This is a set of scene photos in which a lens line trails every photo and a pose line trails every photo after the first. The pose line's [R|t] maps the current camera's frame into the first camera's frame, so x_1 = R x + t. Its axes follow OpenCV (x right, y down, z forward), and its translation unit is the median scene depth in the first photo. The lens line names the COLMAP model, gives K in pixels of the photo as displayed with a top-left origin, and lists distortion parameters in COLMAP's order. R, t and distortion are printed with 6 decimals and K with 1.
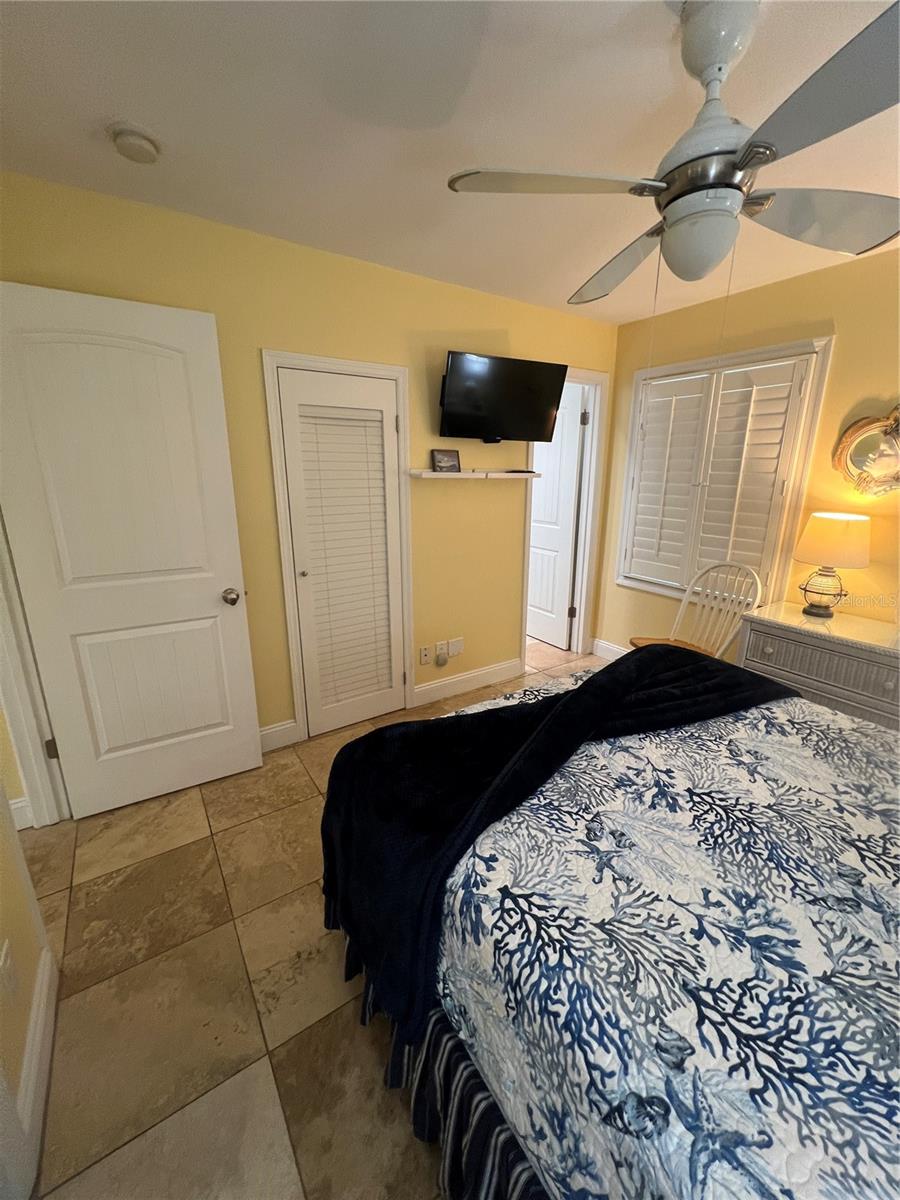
lens RADIAL K [[480.7, 0, 453.8], [0, 480.7, 596.0], [0, 0, 1]] dist [-0.001337, 0.000487]
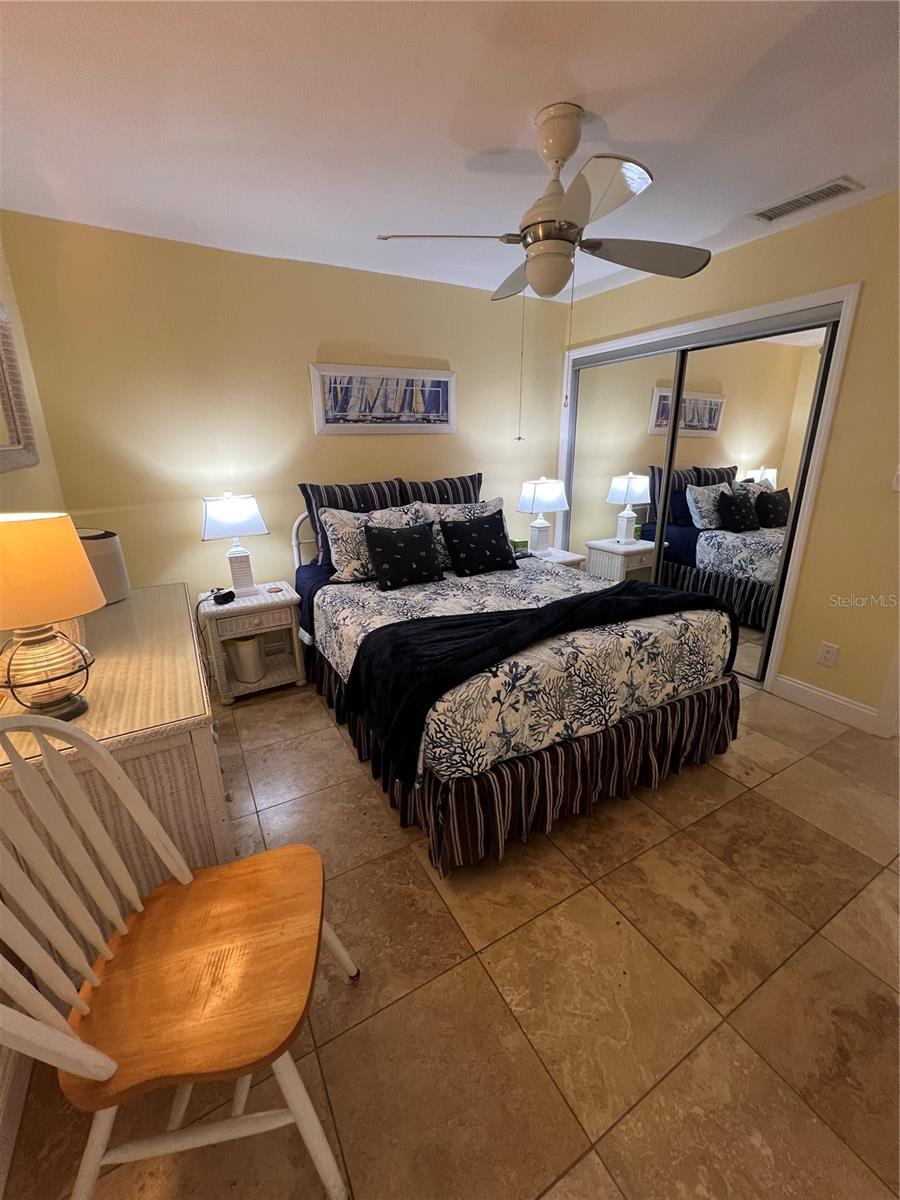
lens RADIAL K [[480.7, 0, 452.9], [0, 480.7, 597.6], [0, 0, 1]] dist [-0.001337, 0.000487]
pose [[-0.997034, -0.022351, 0.073640, 0.676941], [0.020620, 0.844319, 0.535445, -0.689587], [-0.074143, 0.535375, -0.841354, 2.829397]]
